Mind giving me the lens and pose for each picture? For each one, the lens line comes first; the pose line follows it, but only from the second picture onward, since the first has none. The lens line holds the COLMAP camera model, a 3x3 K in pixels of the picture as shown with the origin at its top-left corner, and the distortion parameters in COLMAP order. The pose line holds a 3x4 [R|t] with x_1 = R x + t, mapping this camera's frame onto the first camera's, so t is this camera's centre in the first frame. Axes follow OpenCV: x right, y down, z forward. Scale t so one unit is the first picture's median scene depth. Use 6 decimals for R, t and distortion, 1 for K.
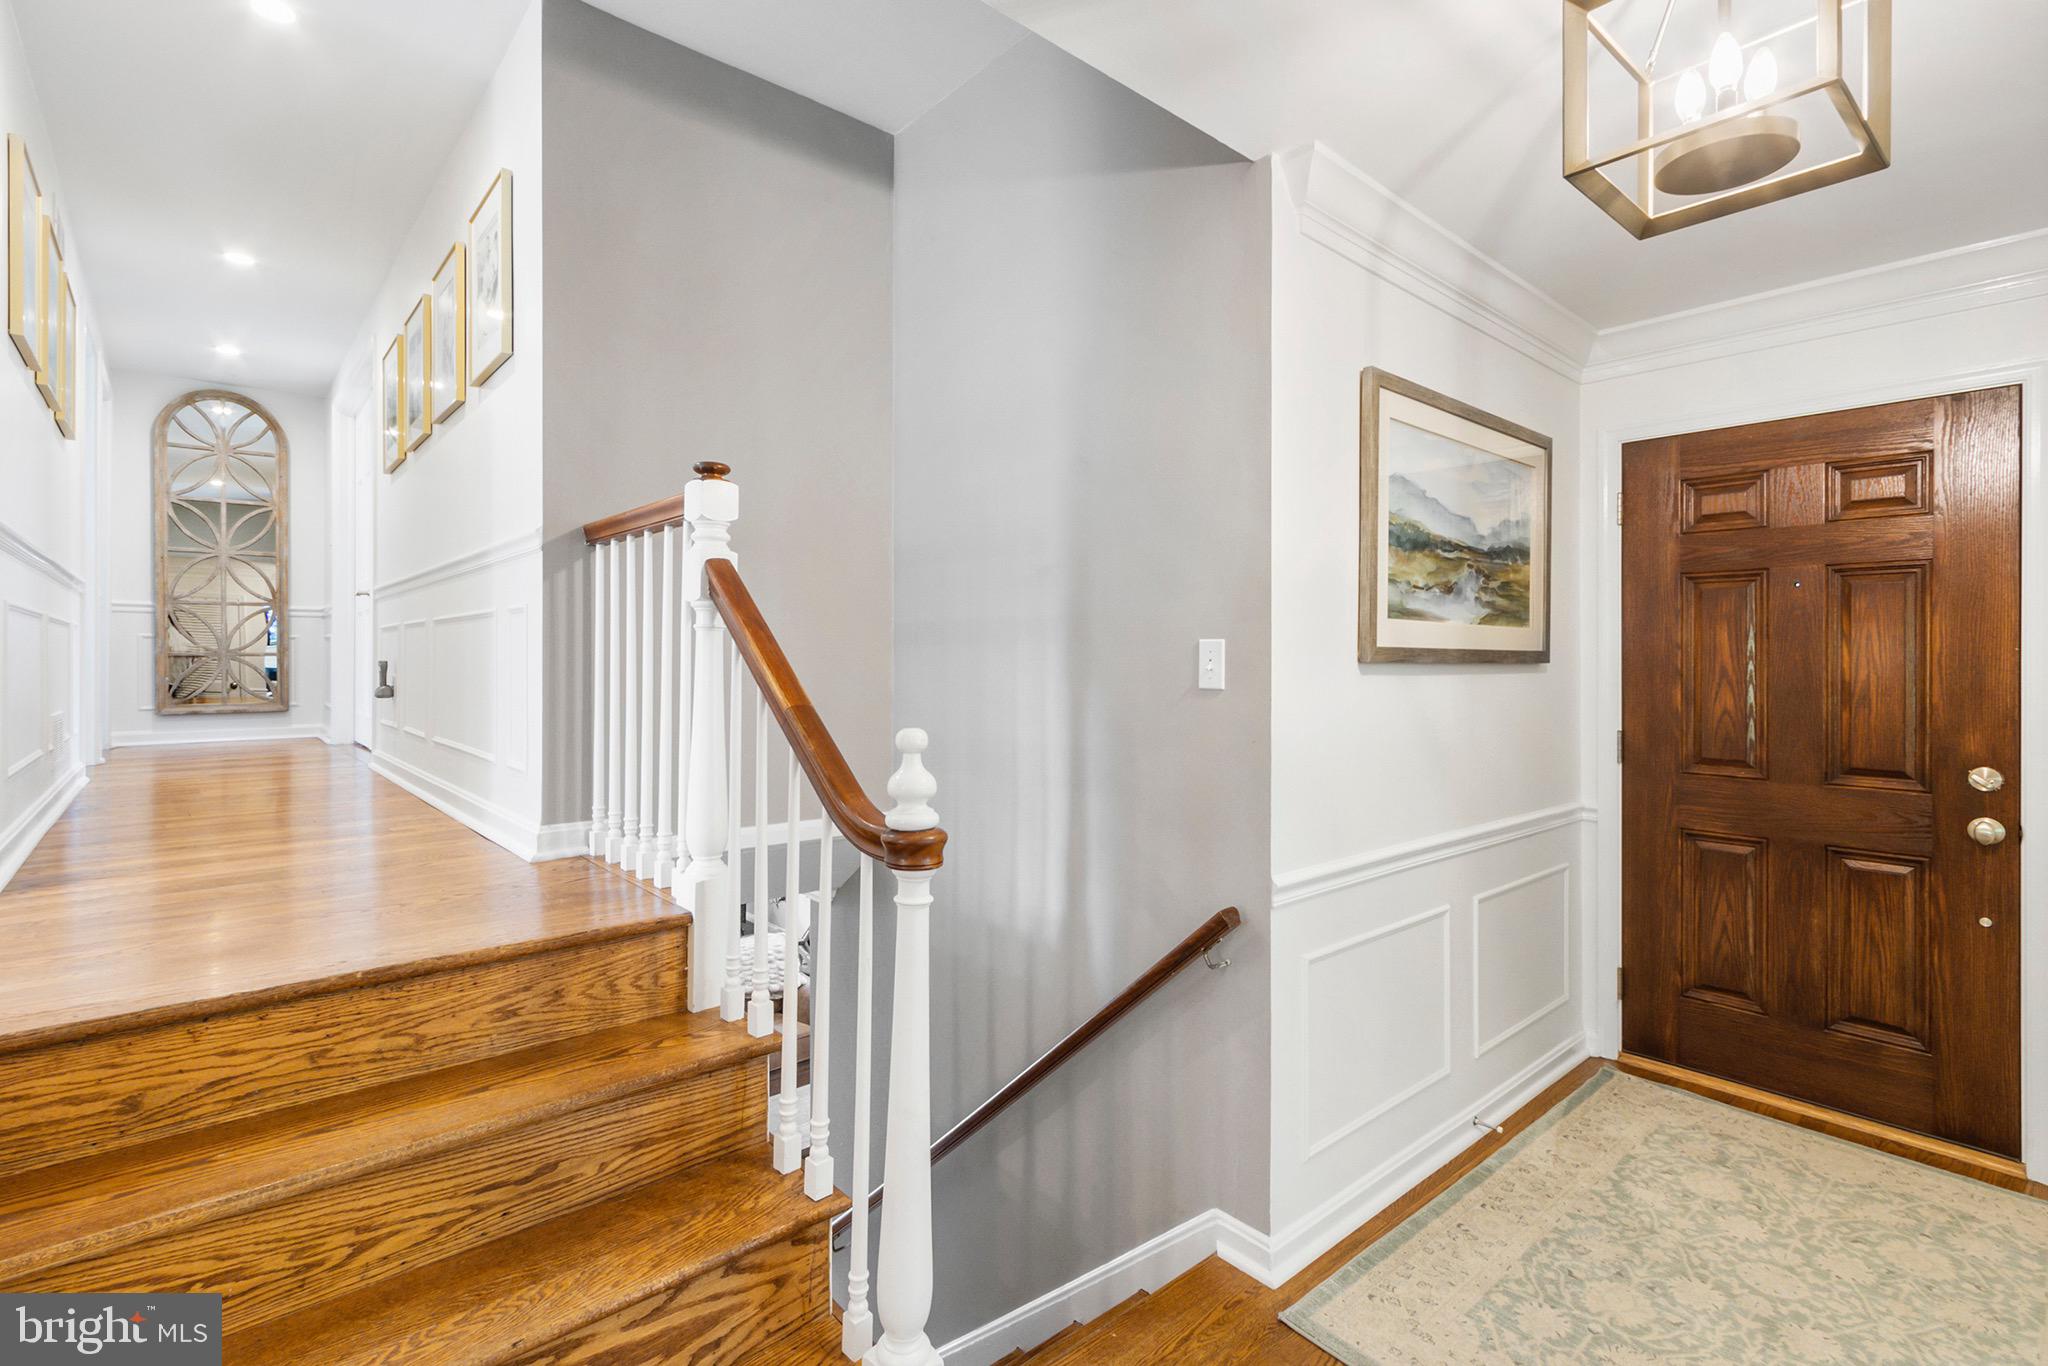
lens RADIAL K [[961.2, 0, 1019.5], [0, 961.2, 670.9], [0, 0, 1]] dist [-0.001859, -0.000445]
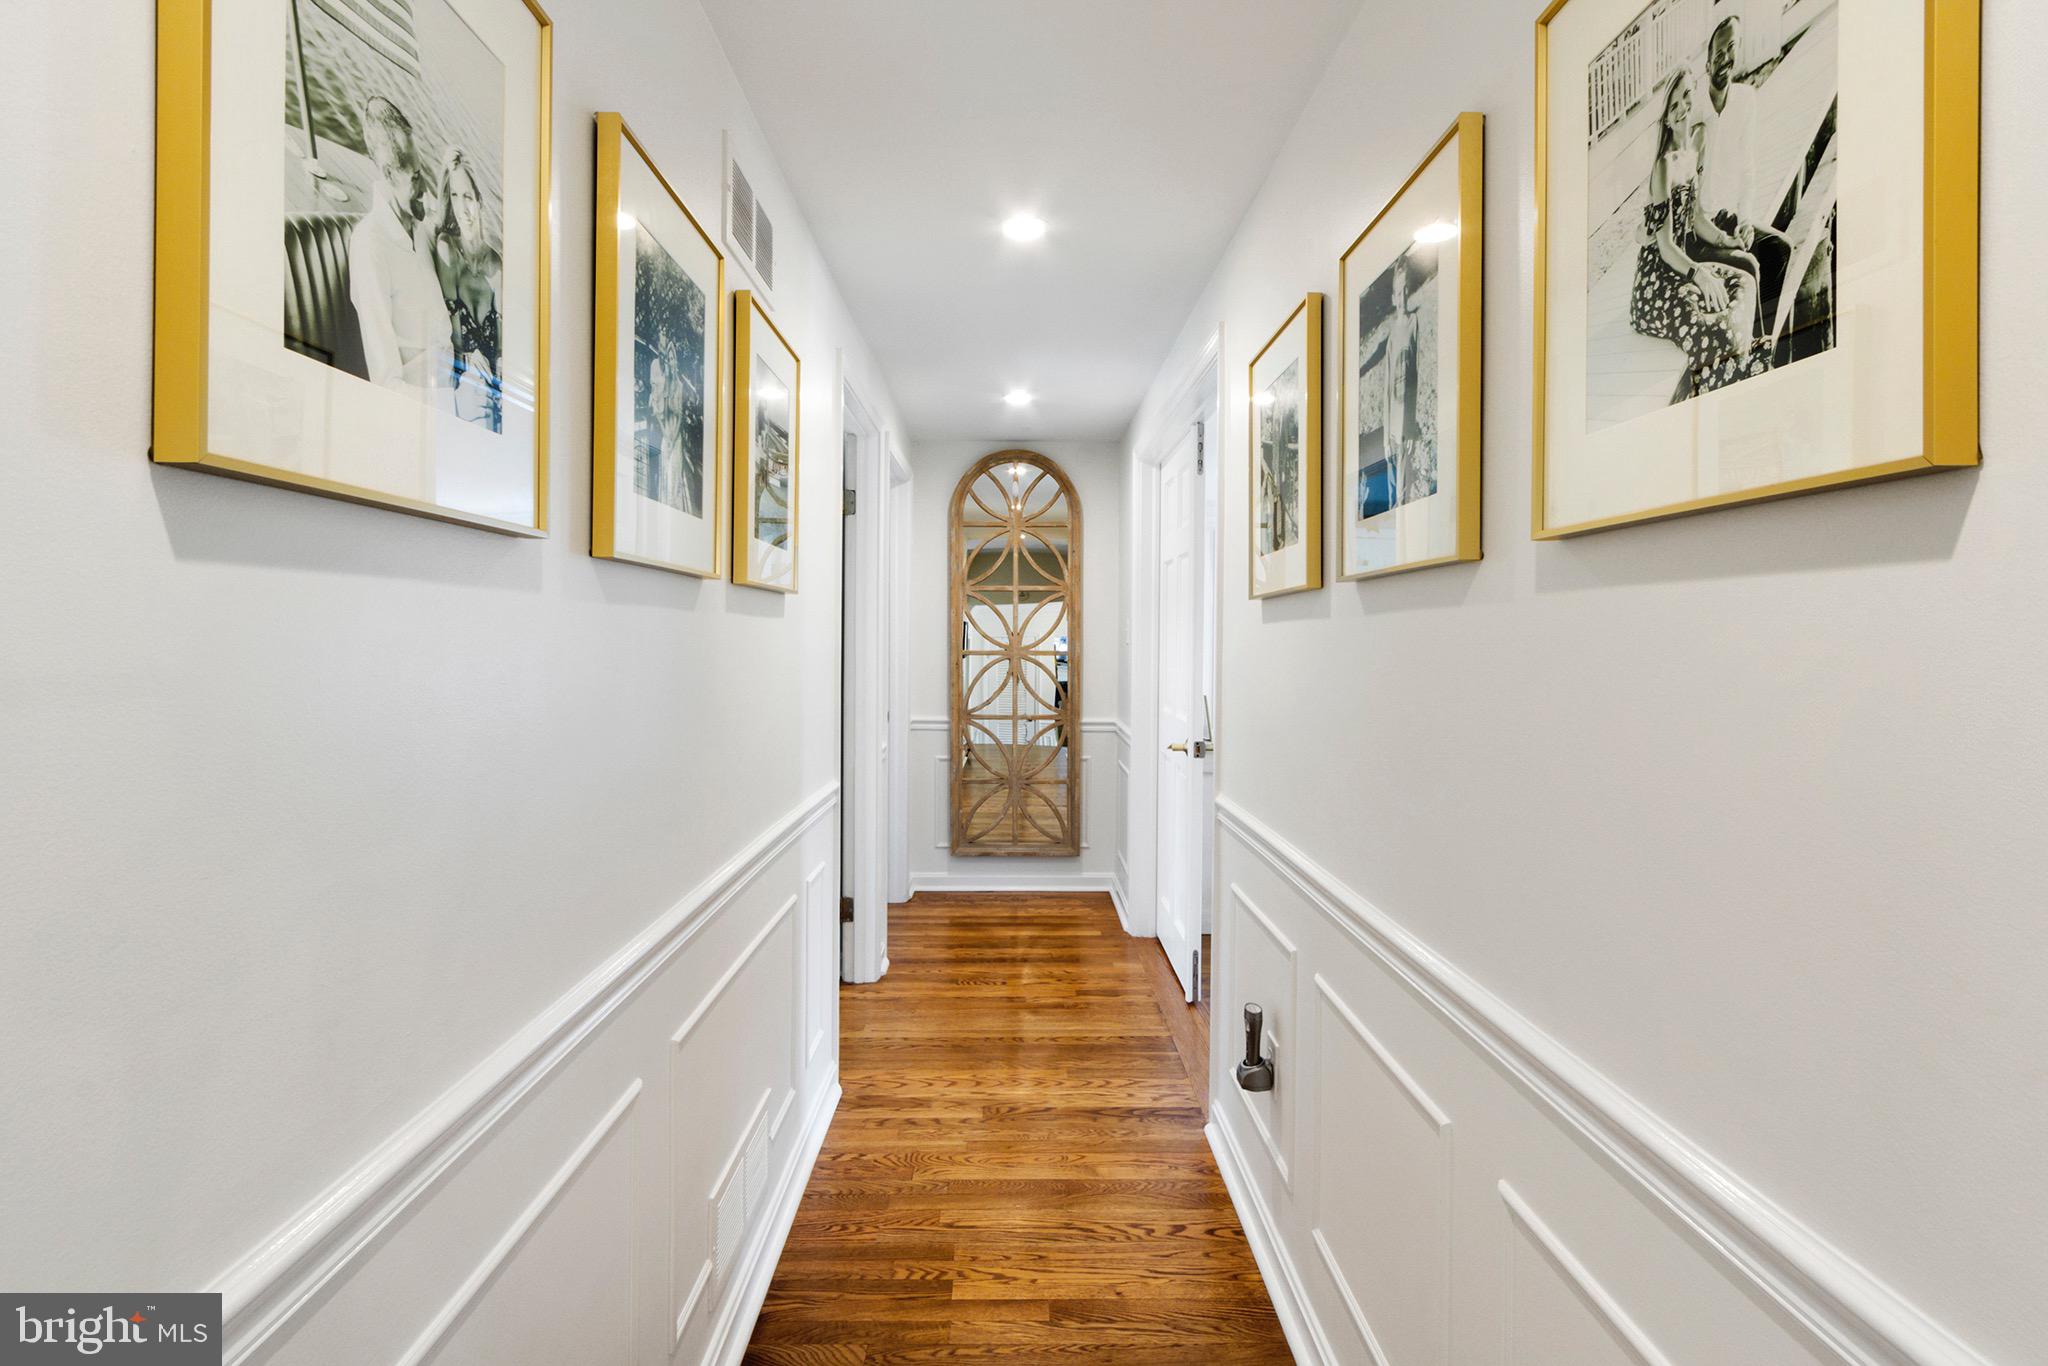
lens RADIAL K [[961.2, 0, 1032.2], [0, 961.2, 640.5], [0, 0, 1]] dist [-0.001859, -0.000445]
pose [[0.771980, 0.008408, -0.635591, -0.321457], [-0.007789, 0.999963, 0.003768, -0.140084], [0.635599, 0.002042, 0.772016, 0.405123]]
